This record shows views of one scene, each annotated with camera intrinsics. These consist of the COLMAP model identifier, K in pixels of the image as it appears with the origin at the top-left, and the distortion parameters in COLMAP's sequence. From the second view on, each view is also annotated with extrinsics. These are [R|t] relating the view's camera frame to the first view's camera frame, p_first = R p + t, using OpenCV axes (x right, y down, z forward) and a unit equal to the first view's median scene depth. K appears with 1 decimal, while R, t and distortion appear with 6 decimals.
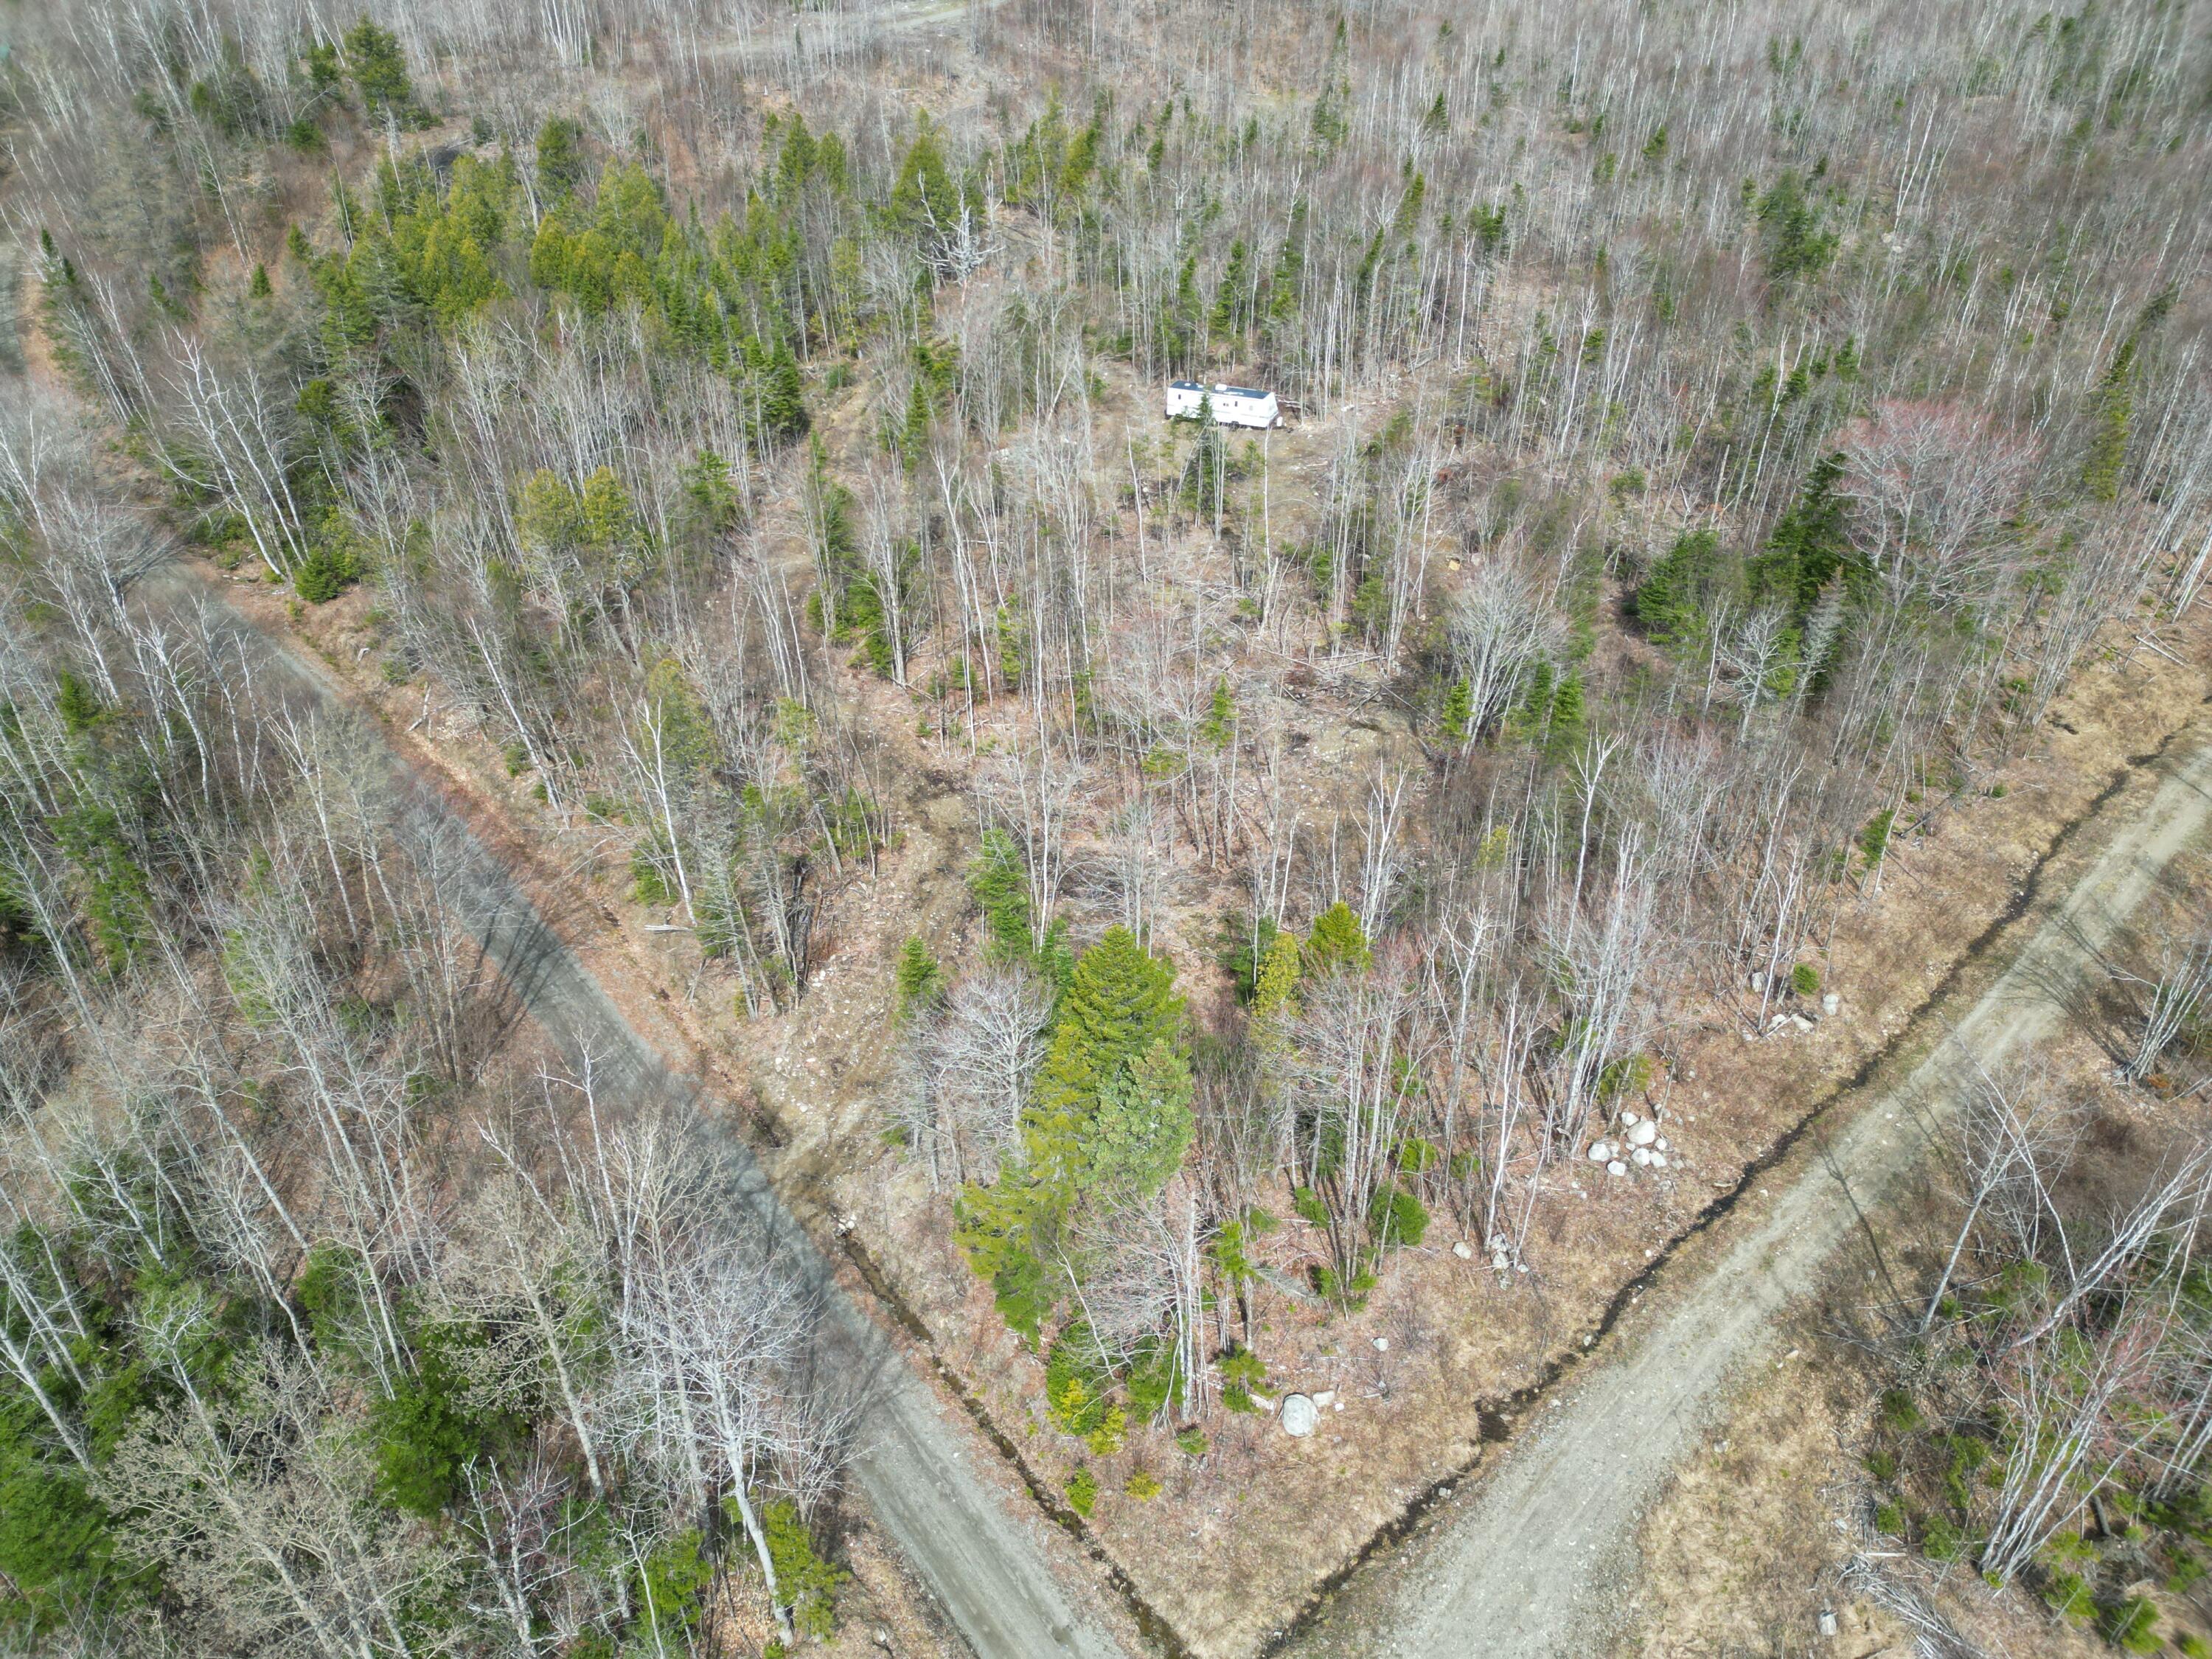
lens RADIAL K [[1510.0, 0, 1112.3], [0, 1510.0, 867.5], [0, 0, 1]] dist [0.088631, -0.090585]
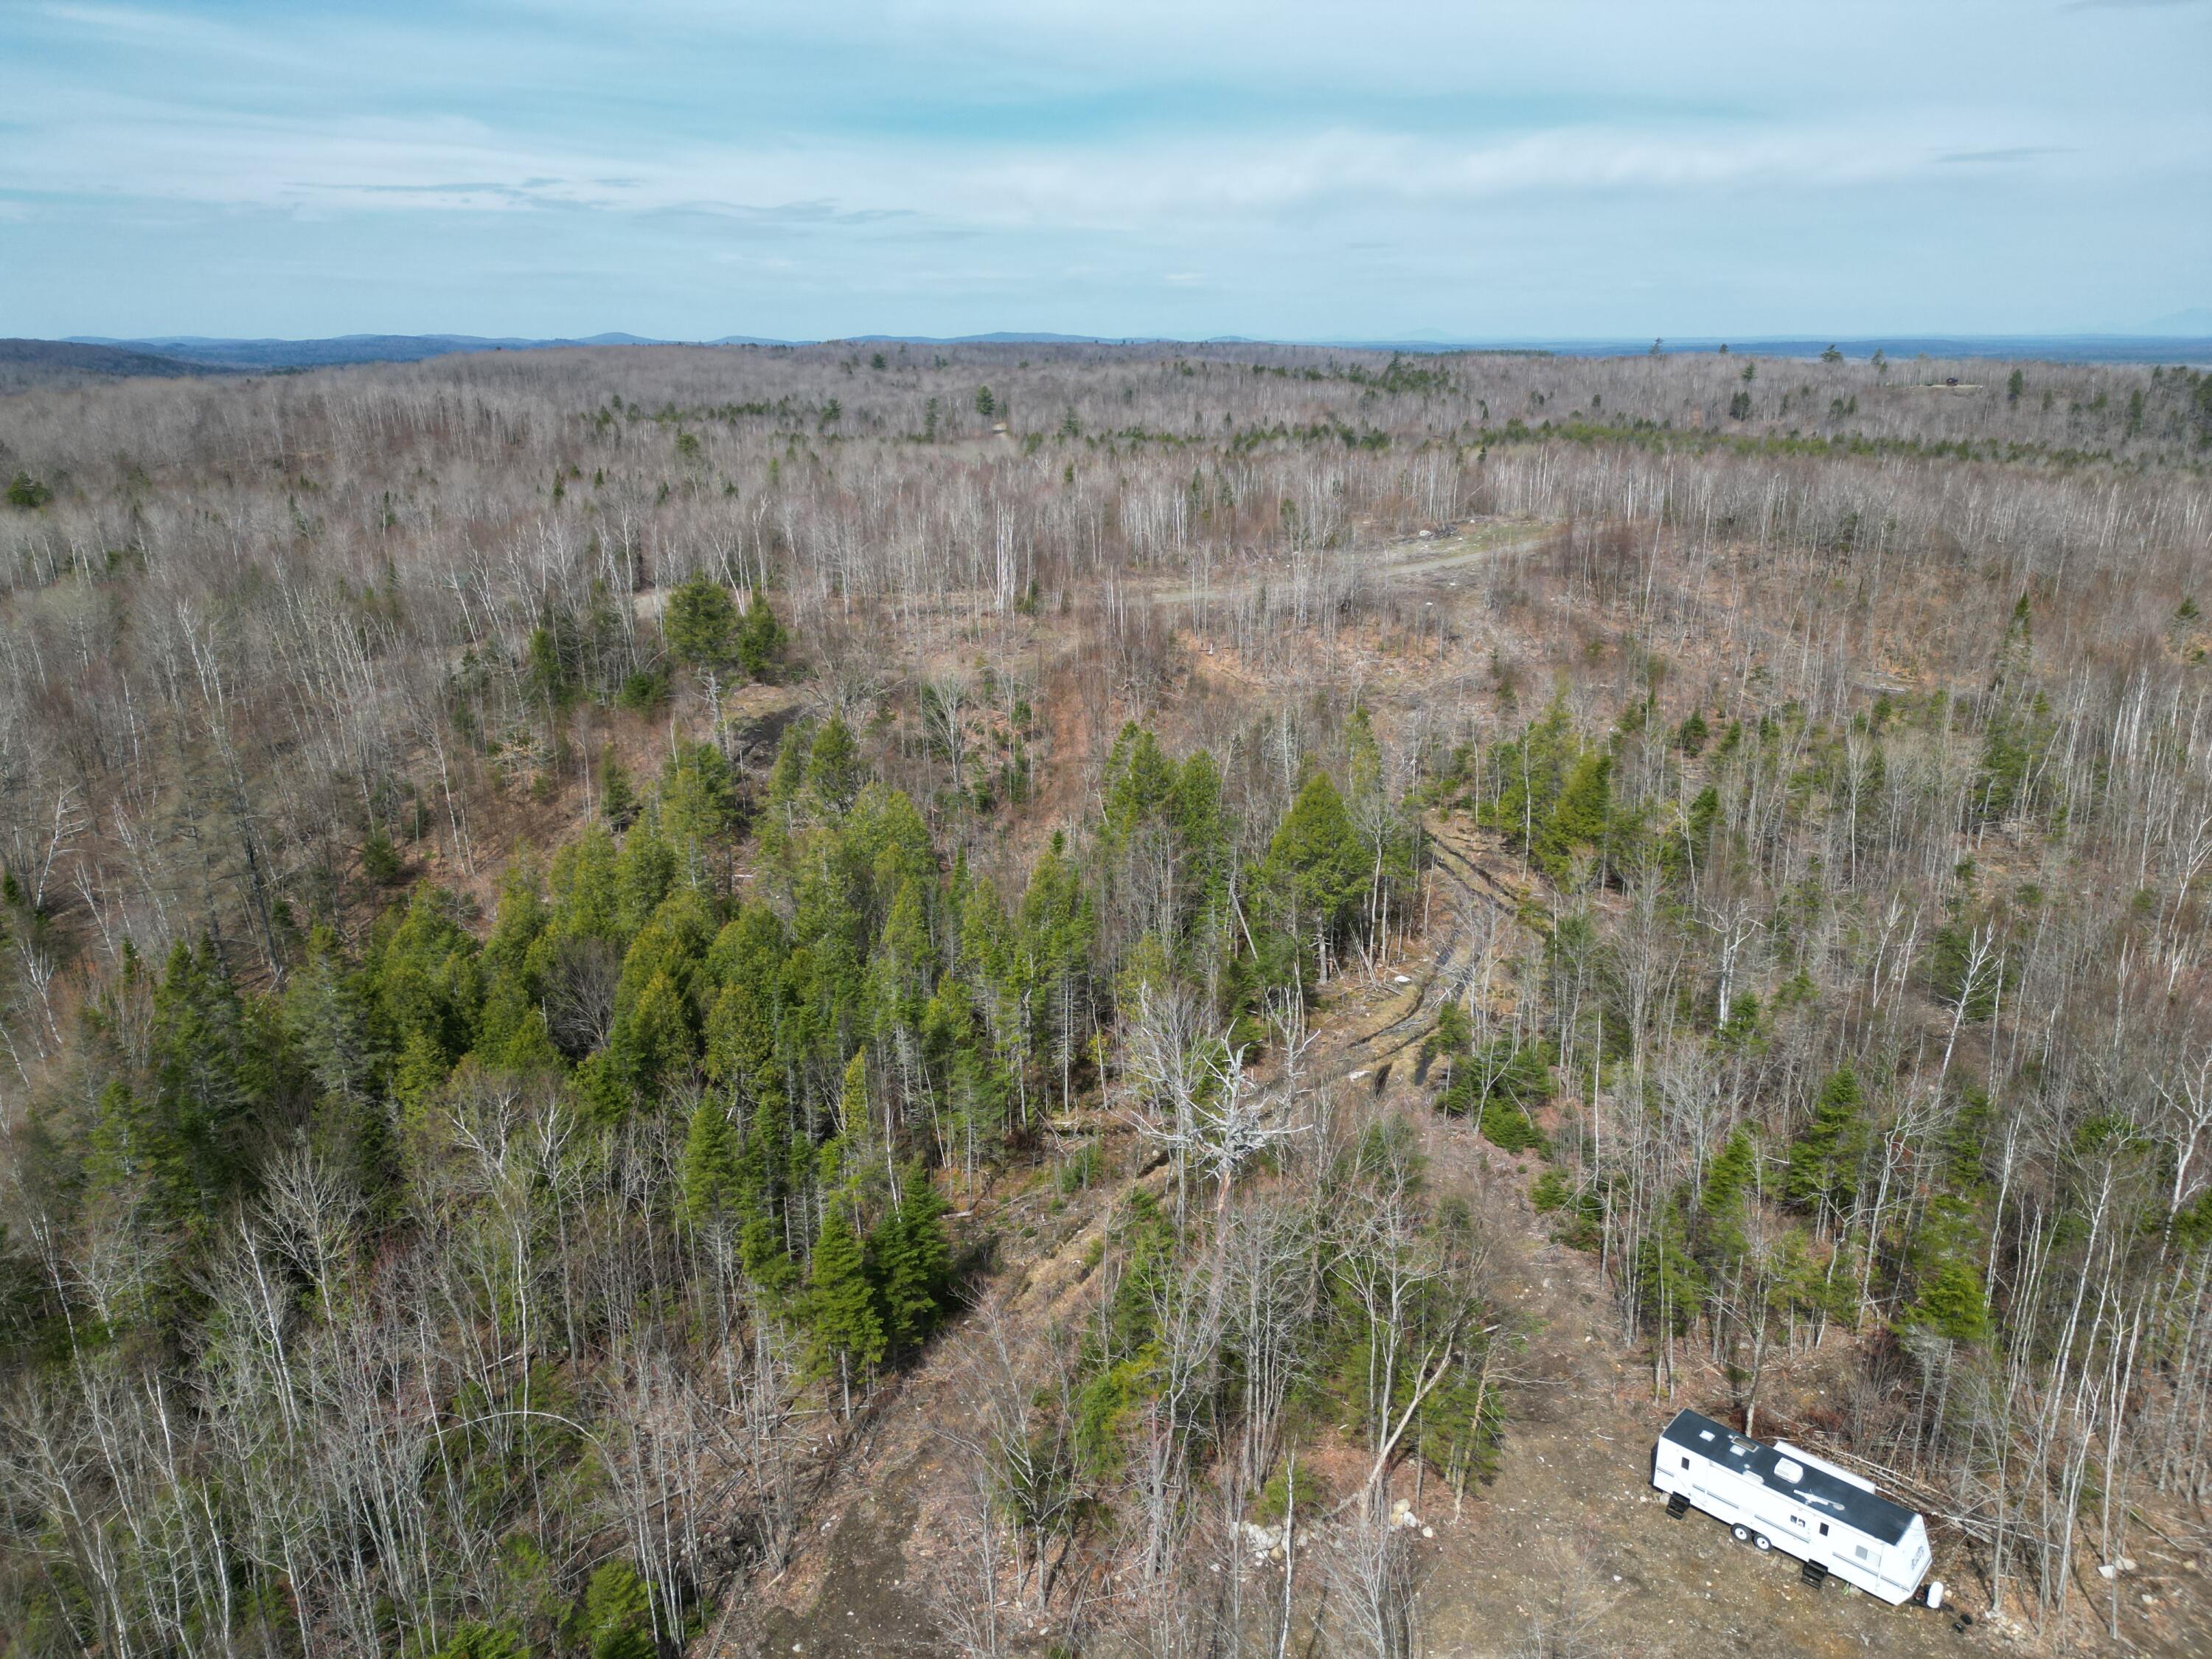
lens RADIAL K [[1524.5, 0, 1109.9], [0, 1524.5, 825.4], [0, 0, 1]] dist [0.094465, -0.095759]
pose [[0.934031, 0.098266, -0.343409, 0.021263], [-0.195053, 0.945731, -0.259900, -0.287127], [0.299233, 0.309738, 0.902509, 0.411783]]
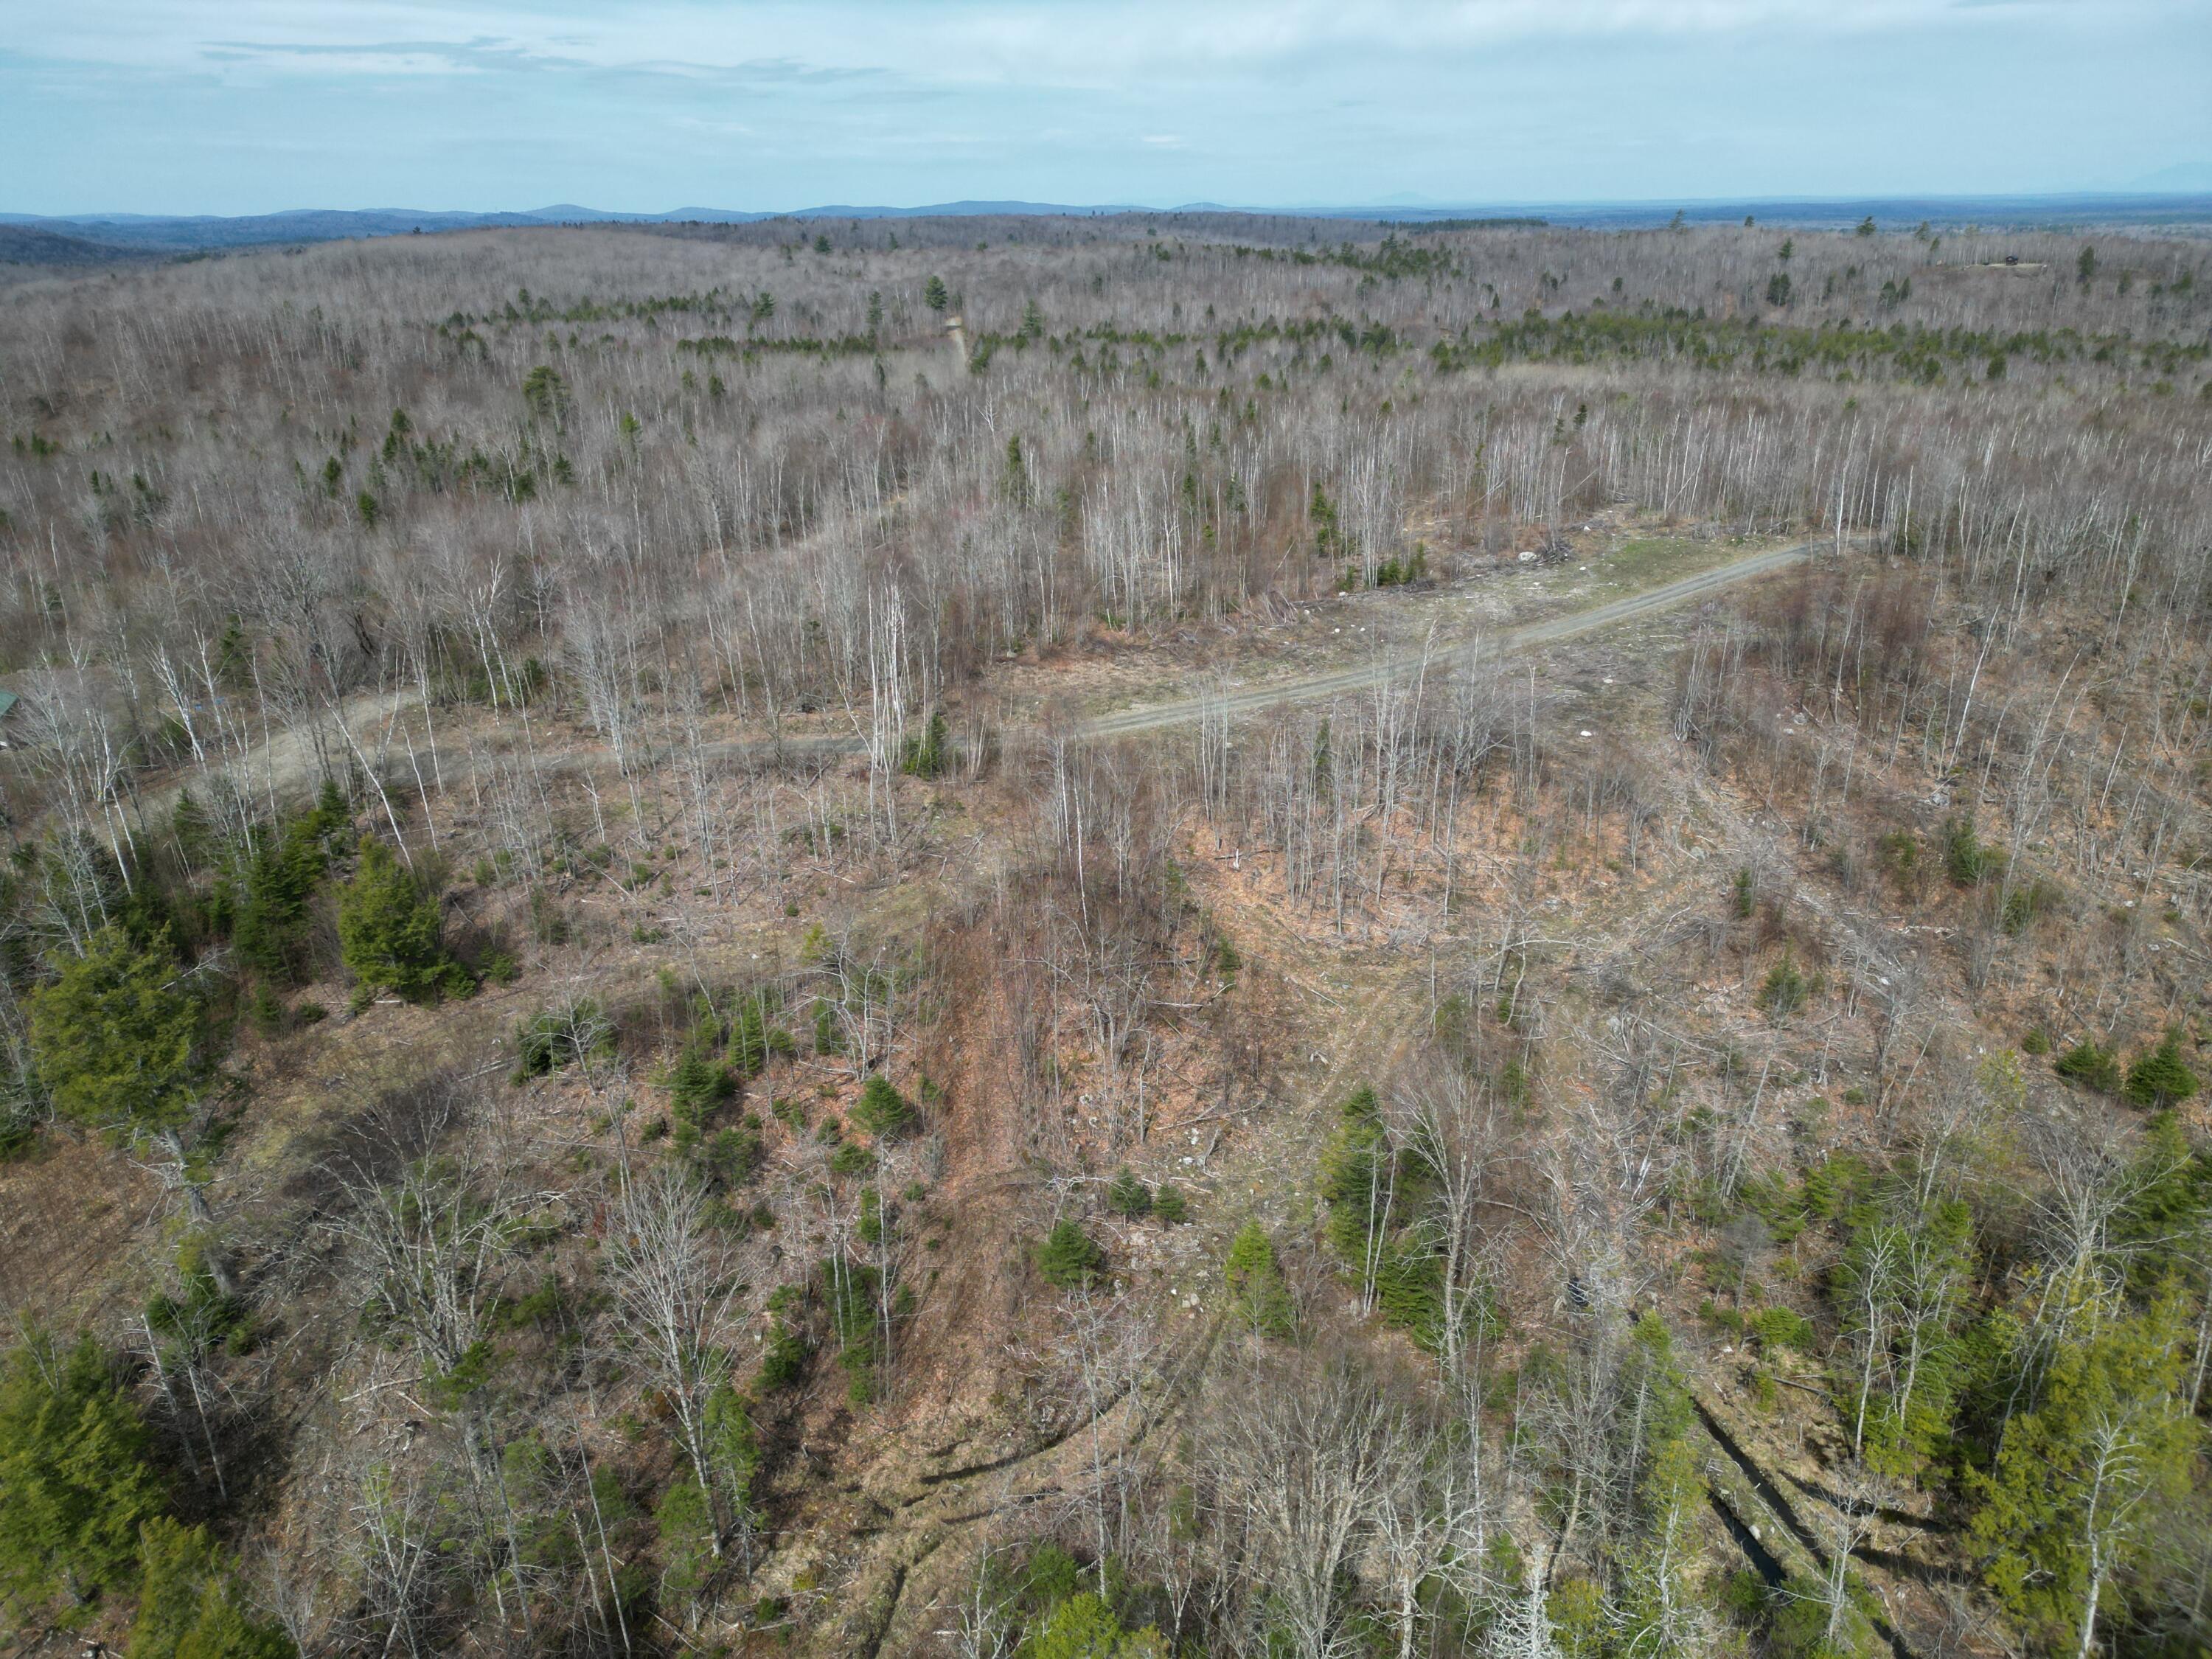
lens RADIAL K [[1485.6, 0, 1106.0], [0, 1485.6, 829.5], [0, 0, 1]] dist [0.083323, -0.073251]
pose [[0.939426, 0.114849, -0.322939, -0.186380], [-0.179423, 0.967564, -0.177840, -0.657379], [0.292039, 0.225011, 0.929561, 0.864759]]
